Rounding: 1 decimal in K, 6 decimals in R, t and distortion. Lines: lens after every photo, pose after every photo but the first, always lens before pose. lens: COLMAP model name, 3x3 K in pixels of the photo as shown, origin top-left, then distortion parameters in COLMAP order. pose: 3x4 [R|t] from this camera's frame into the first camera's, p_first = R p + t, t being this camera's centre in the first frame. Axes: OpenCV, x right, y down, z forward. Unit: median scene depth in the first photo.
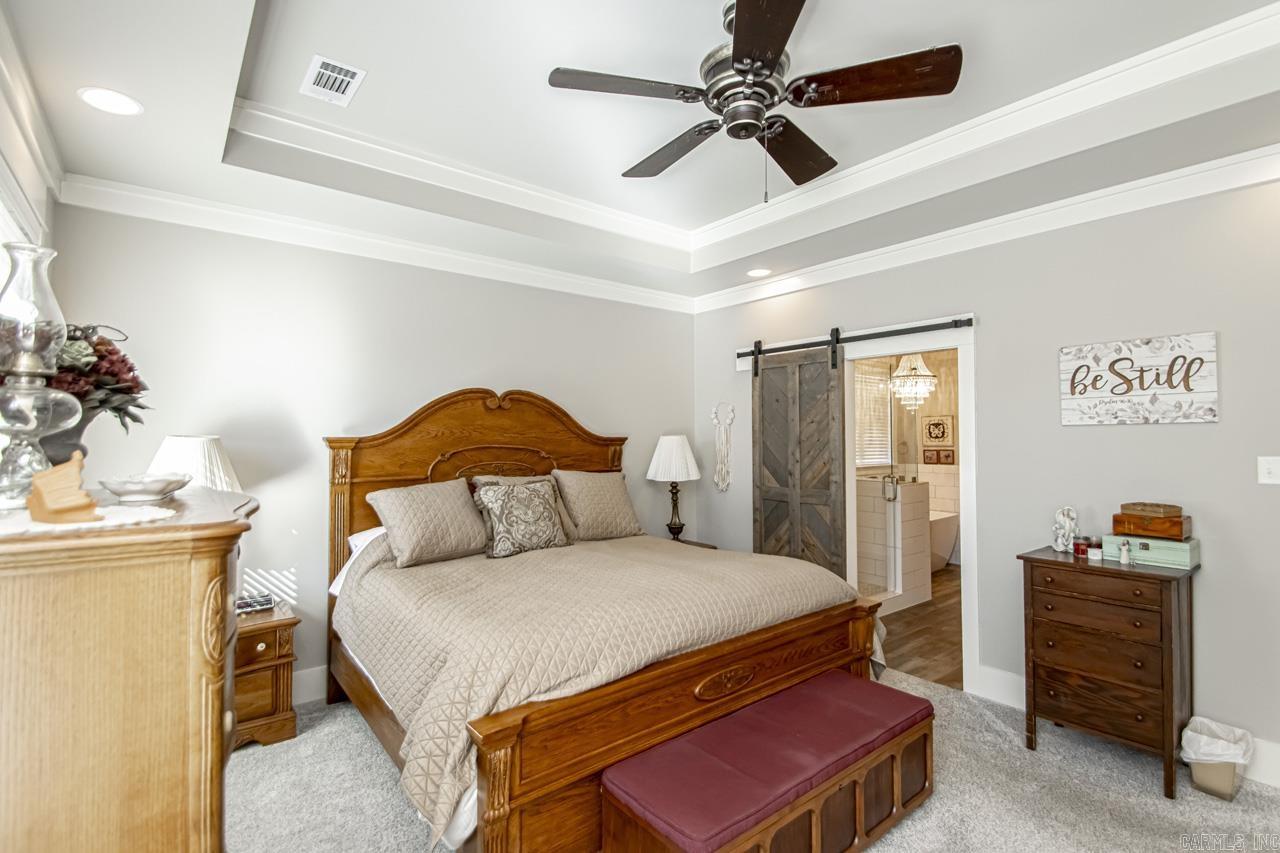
lens RADIAL K [[597.7, 0, 654.0], [0, 597.7, 429.8], [0, 0, 1]] dist [0.004582, -0.008016]
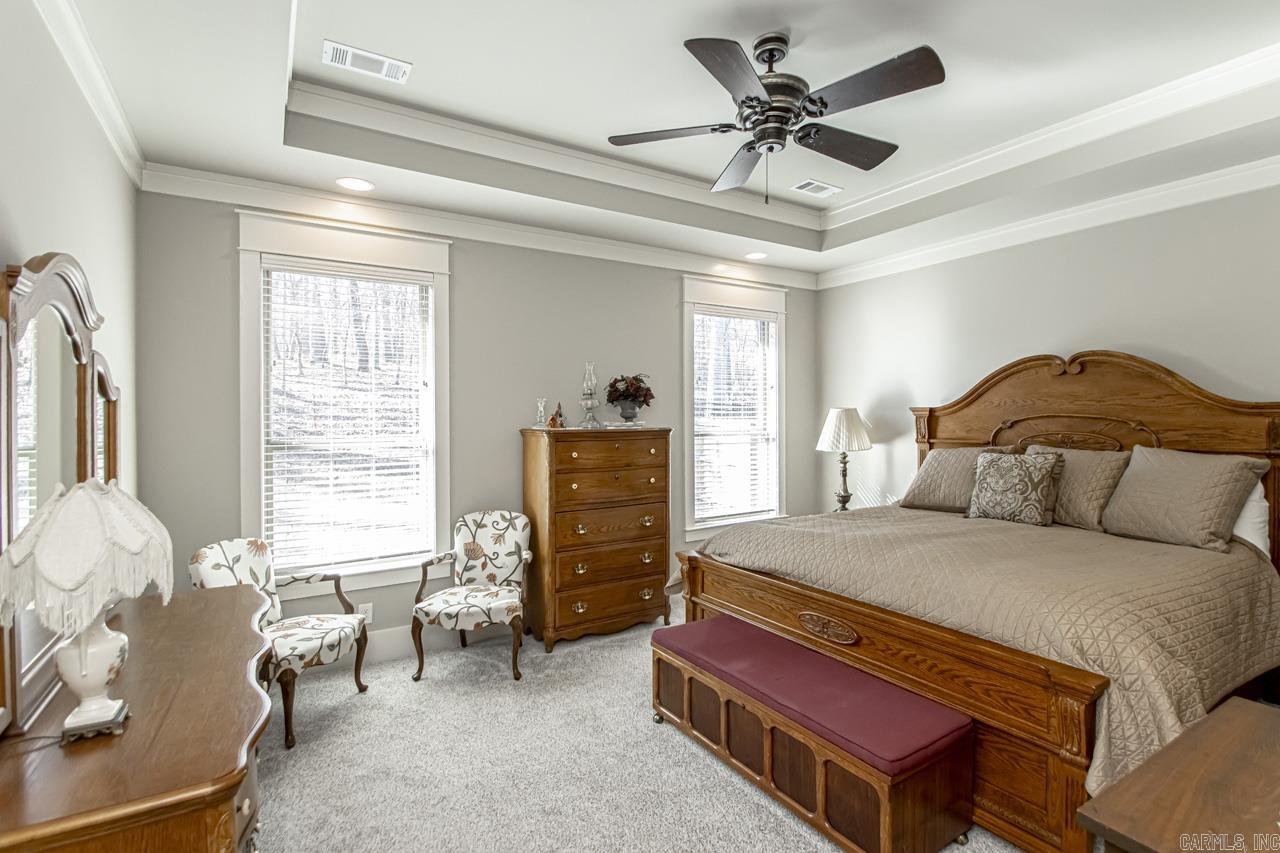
lens RADIAL K [[597.7, 0, 650.2], [0, 597.7, 418.4], [0, 0, 1]] dist [0.004582, -0.008016]
pose [[-0.123779, 0.009608, -0.992263, 0.796824], [0.022025, 0.999733, 0.006933, 0.013358], [0.992065, -0.020997, -0.123958, 0.524934]]
